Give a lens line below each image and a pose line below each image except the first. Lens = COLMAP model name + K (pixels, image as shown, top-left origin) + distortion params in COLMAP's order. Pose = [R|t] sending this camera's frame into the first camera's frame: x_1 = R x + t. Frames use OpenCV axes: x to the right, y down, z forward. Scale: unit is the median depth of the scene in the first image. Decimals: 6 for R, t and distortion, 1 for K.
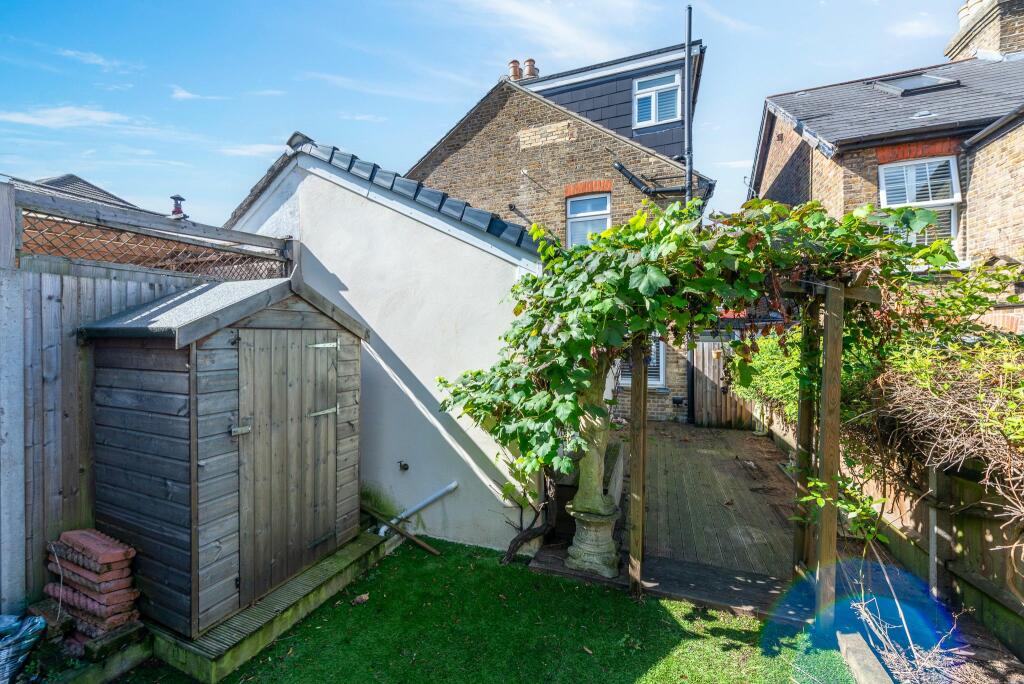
lens RADIAL K [[427.1, 0, 488.5], [0, 427.1, 341.7], [0, 0, 1]] dist [0.000887, -0.000019]
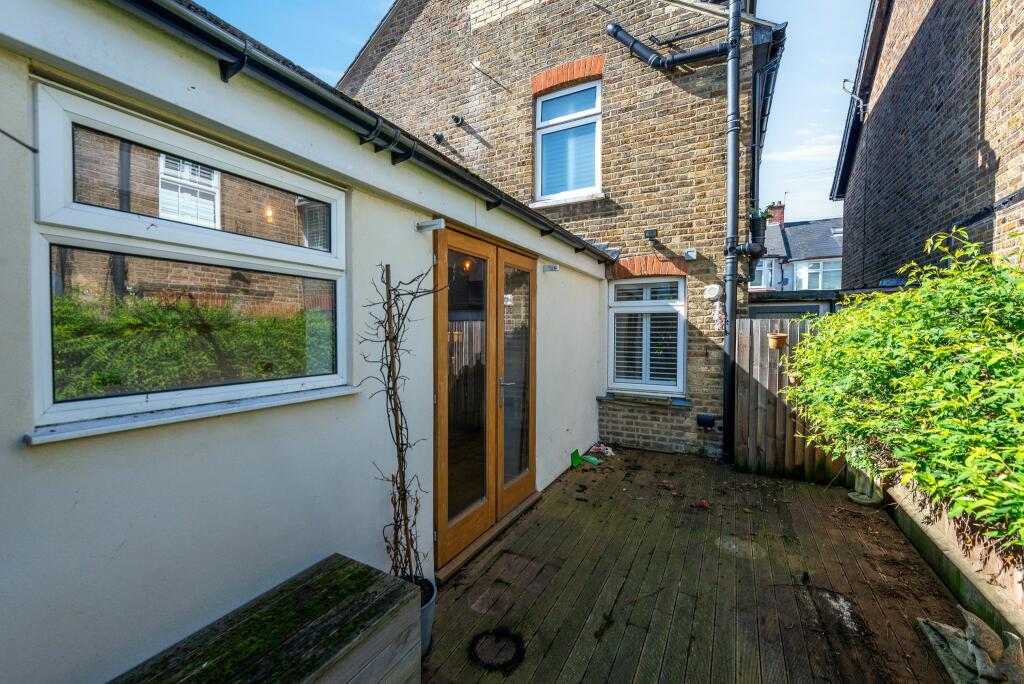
lens RADIAL K [[427.1, 0, 488.5], [0, 427.1, 341.7], [0, 0, 1]] dist [0.000887, -0.000019]
pose [[0.989105, 0.013005, -0.146638, 0.230011], [-0.009863, 0.999706, 0.022134, 0.019884], [0.146883, -0.020446, 0.988943, 0.376428]]
